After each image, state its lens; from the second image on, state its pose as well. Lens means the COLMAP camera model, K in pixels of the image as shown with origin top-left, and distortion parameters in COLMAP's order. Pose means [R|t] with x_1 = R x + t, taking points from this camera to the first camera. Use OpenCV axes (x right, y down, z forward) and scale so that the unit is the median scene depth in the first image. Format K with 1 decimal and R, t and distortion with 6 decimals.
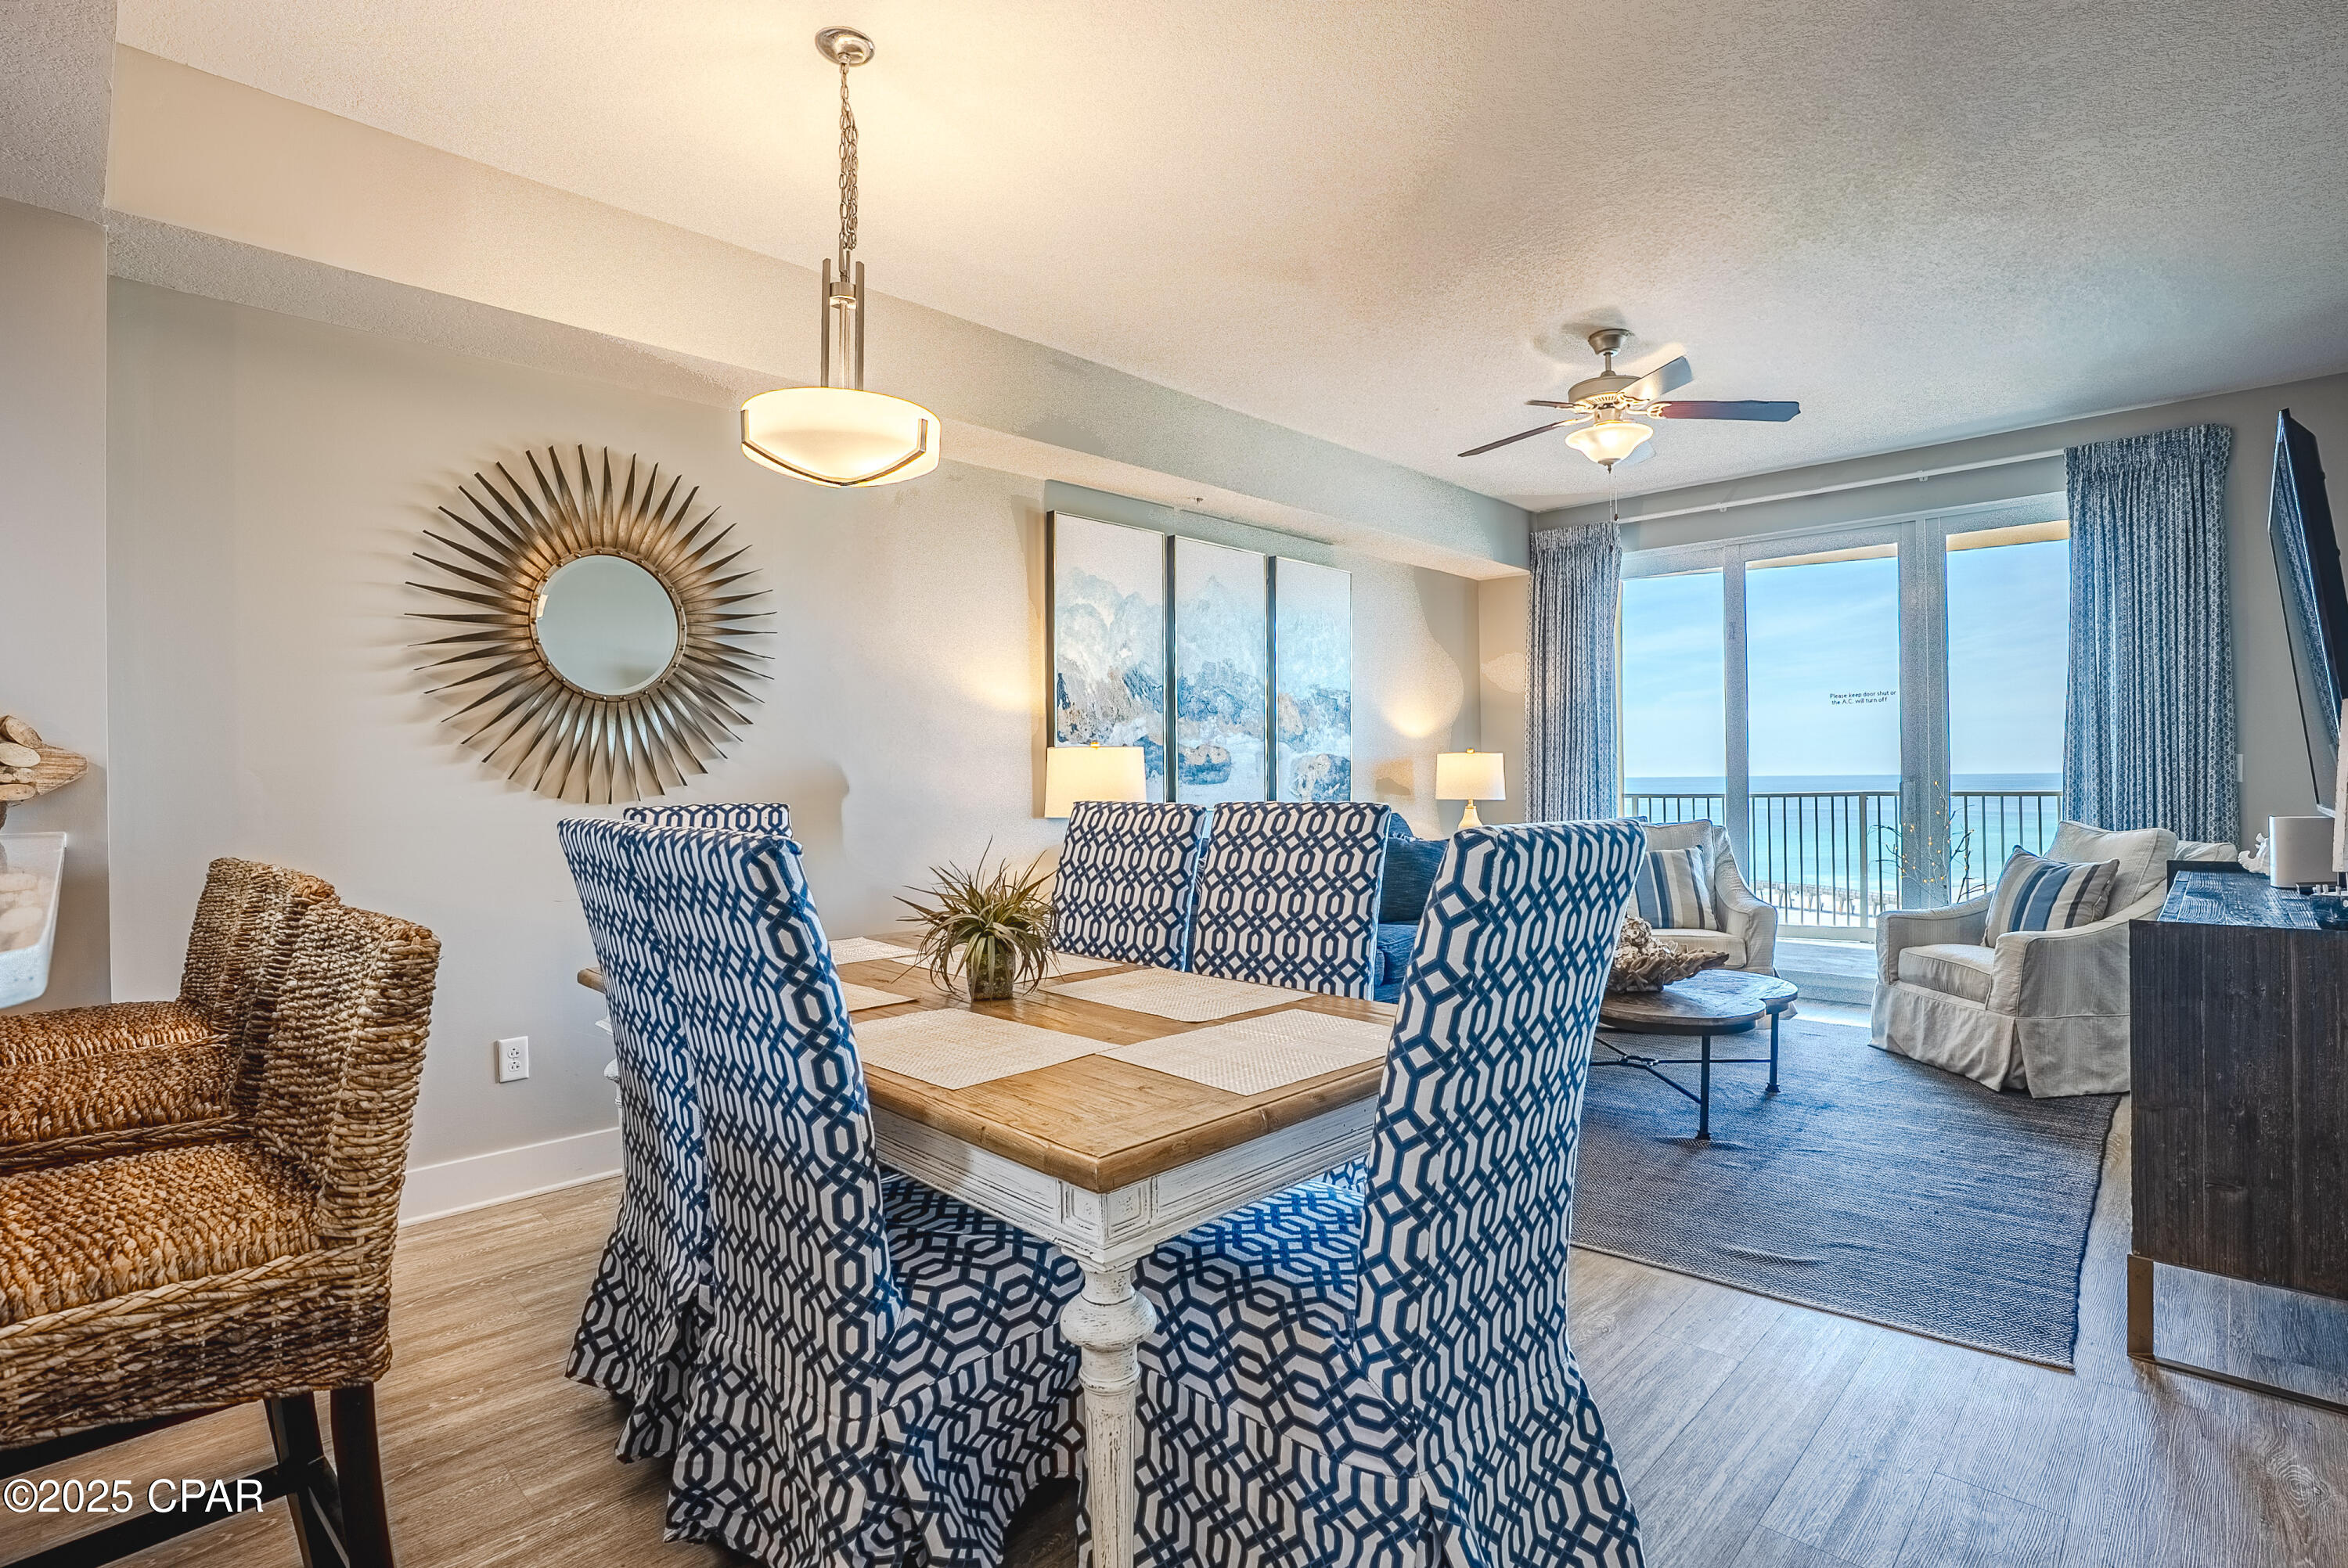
lens RADIAL K [[1135.6, 0, 1190.9], [0, 1135.6, 784.2], [0, 0, 1]] dist [-0.080523, 0.033629]
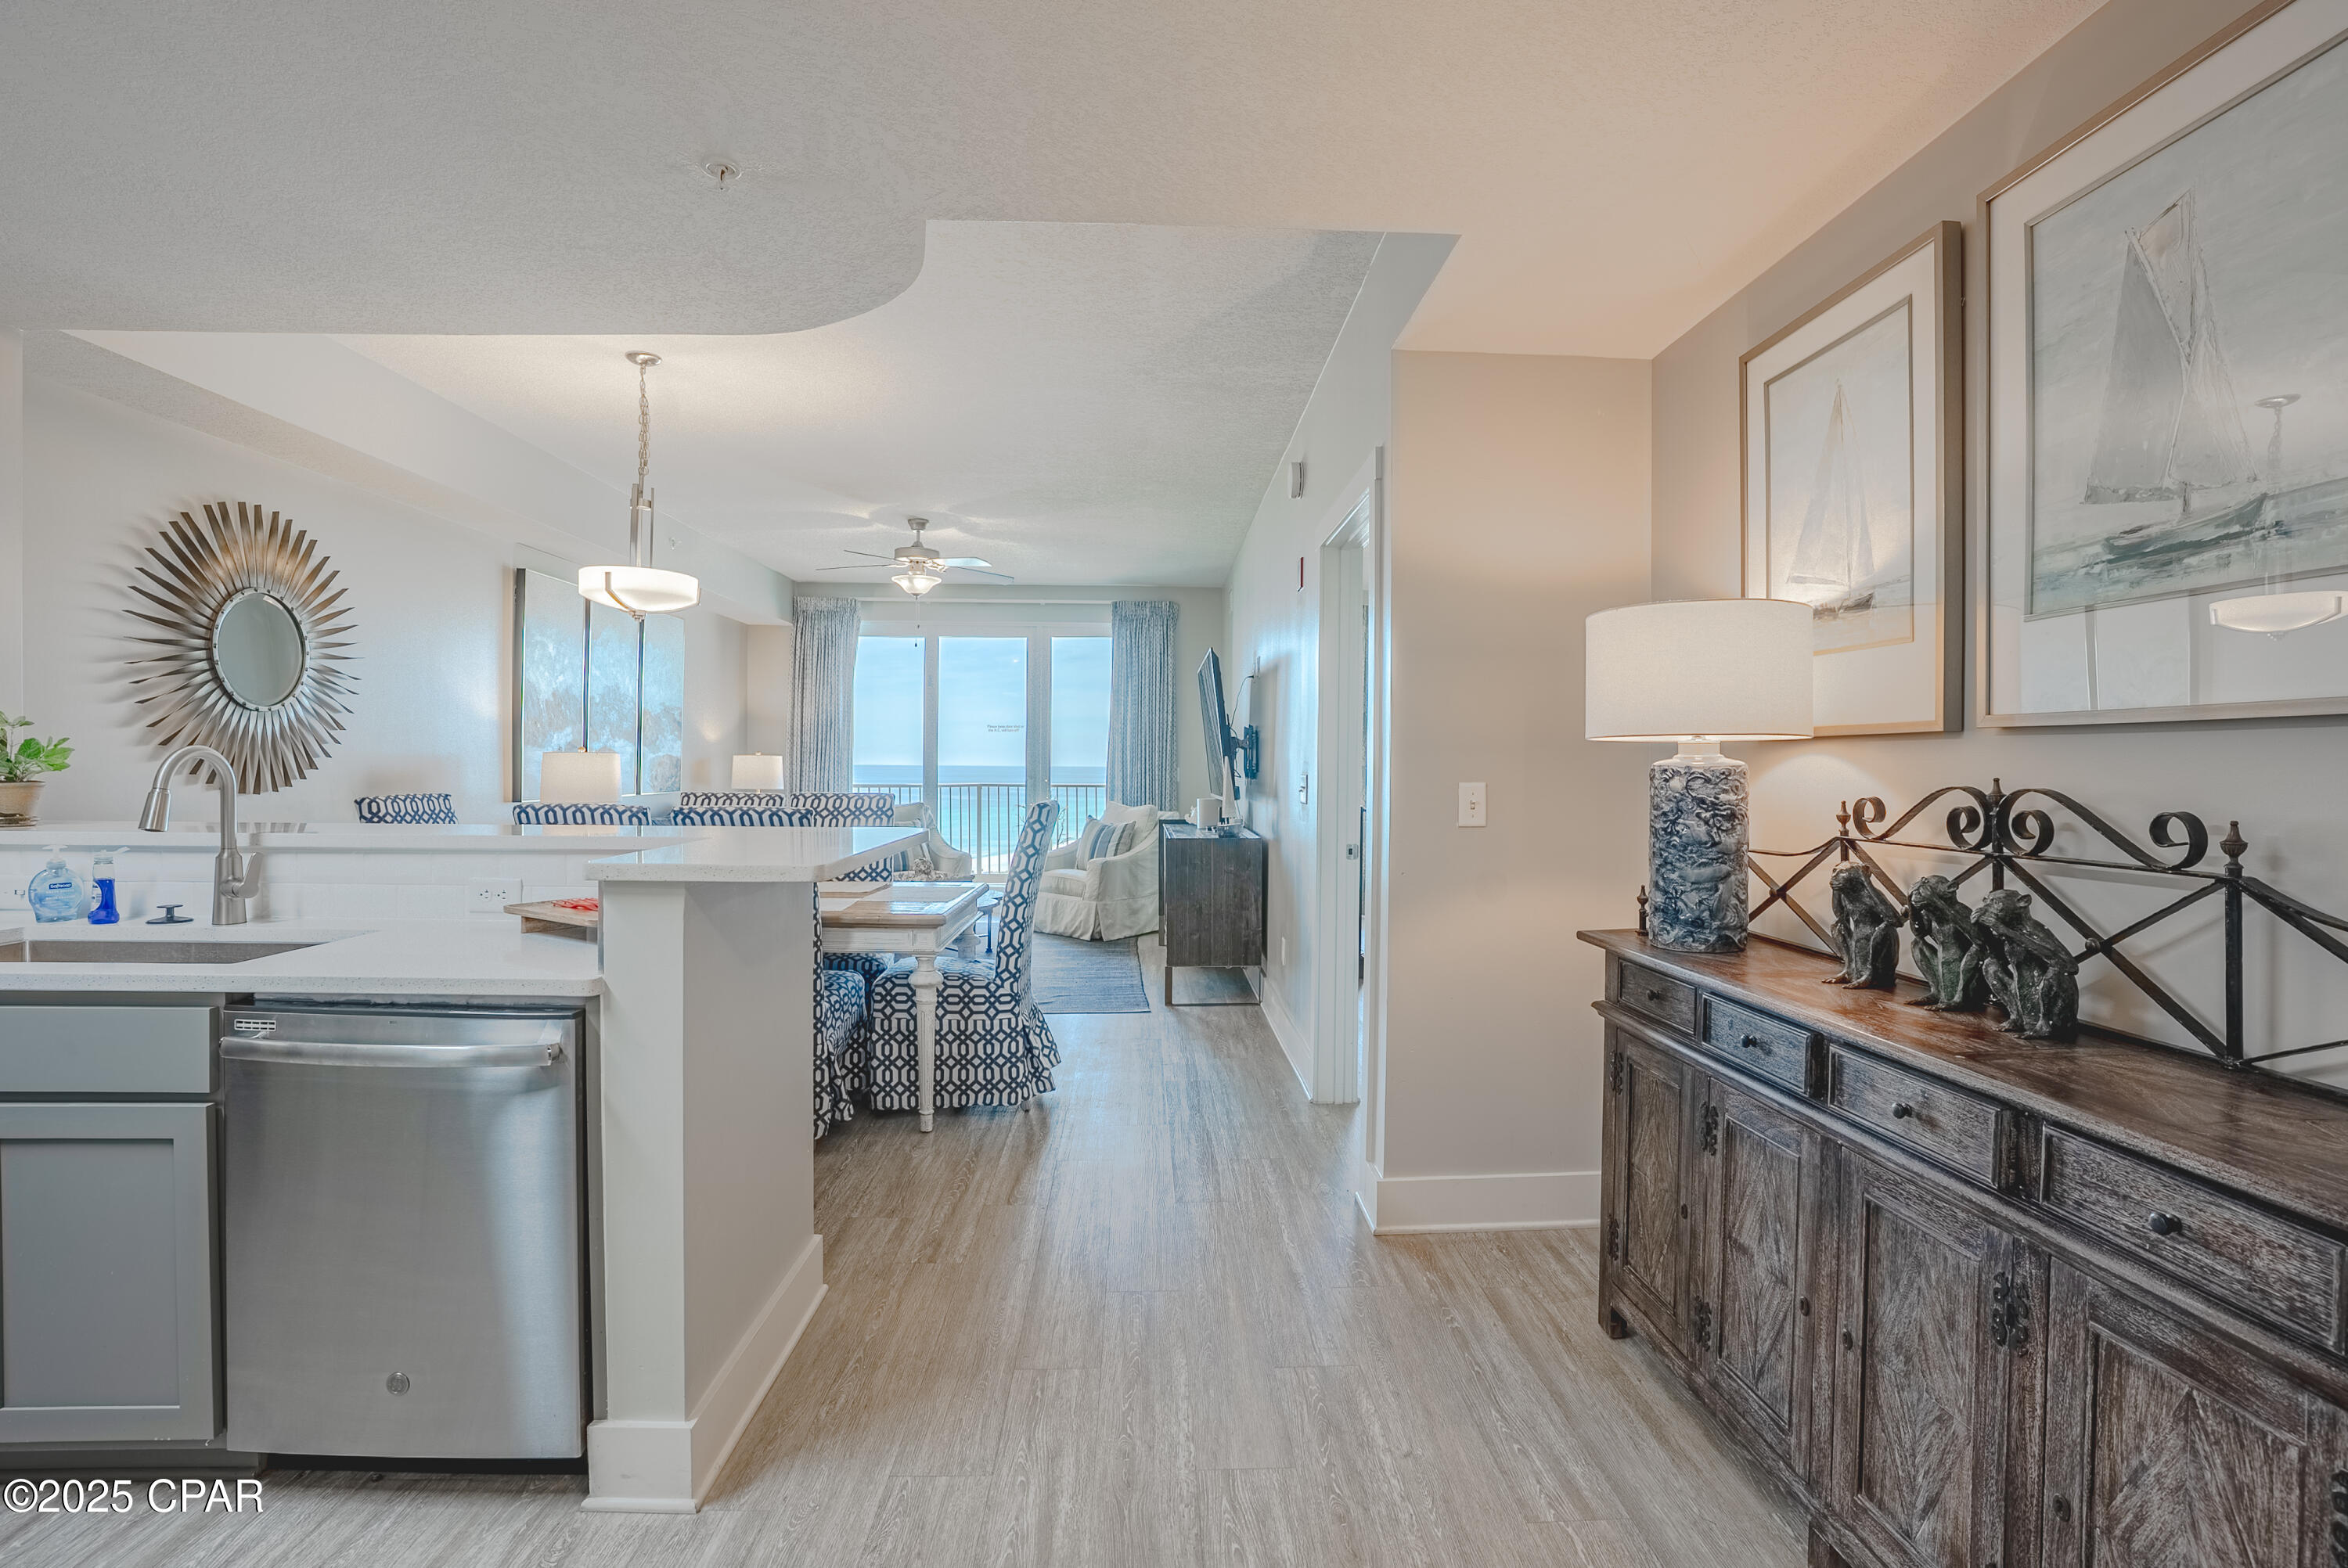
lens RADIAL K [[1099.3, 0, 1184.3], [0, 1099.3, 778.2], [0, 0, 1]] dist [-0.065152, 0.025311]
pose [[0.692354, 0.008456, 0.721508, -0.495317], [-0.013700, 0.999905, 0.001429, -0.011918], [-0.721428, -0.010874, 0.692404, -0.419285]]
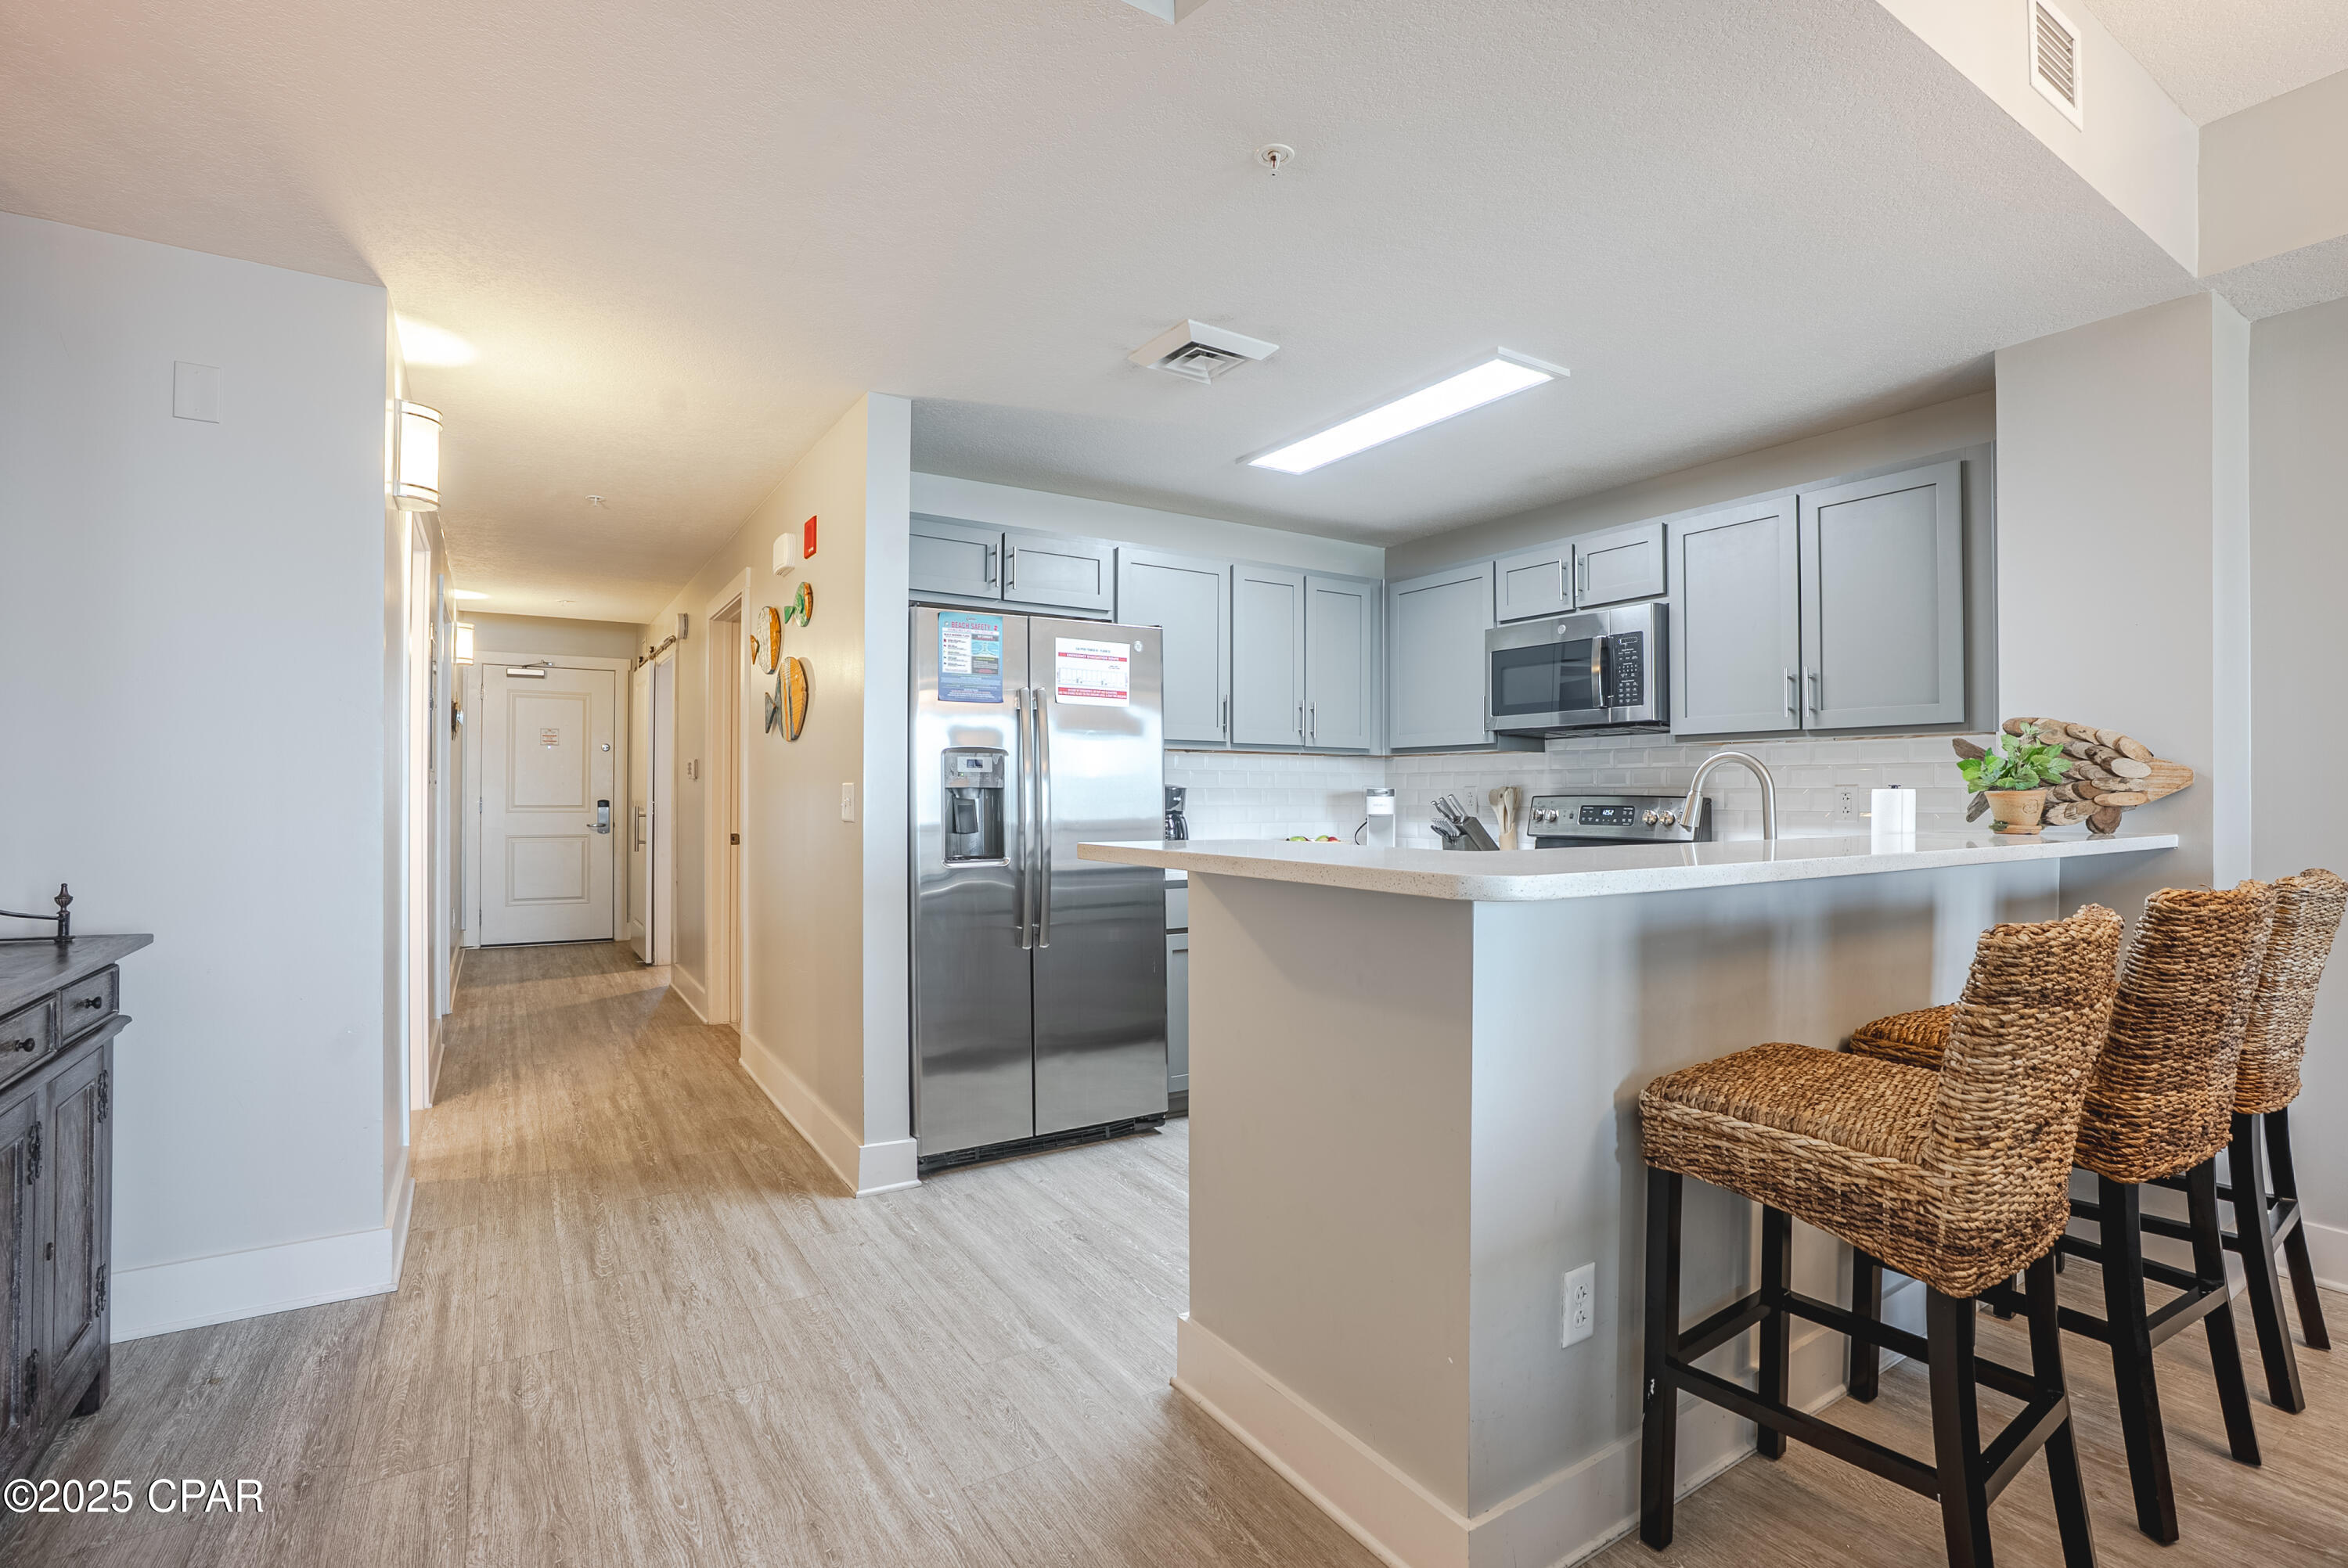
lens RADIAL K [[1106.2, 0, 1185.5], [0, 1106.2, 782.3], [0, 0, 1]] dist [-0.077672, 0.033916]
pose [[-0.232311, 0.001596, -0.972640, 0.145720], [-0.004979, 0.999984, 0.002830, -0.004195], [0.972629, 0.005501, -0.232299, 0.110294]]
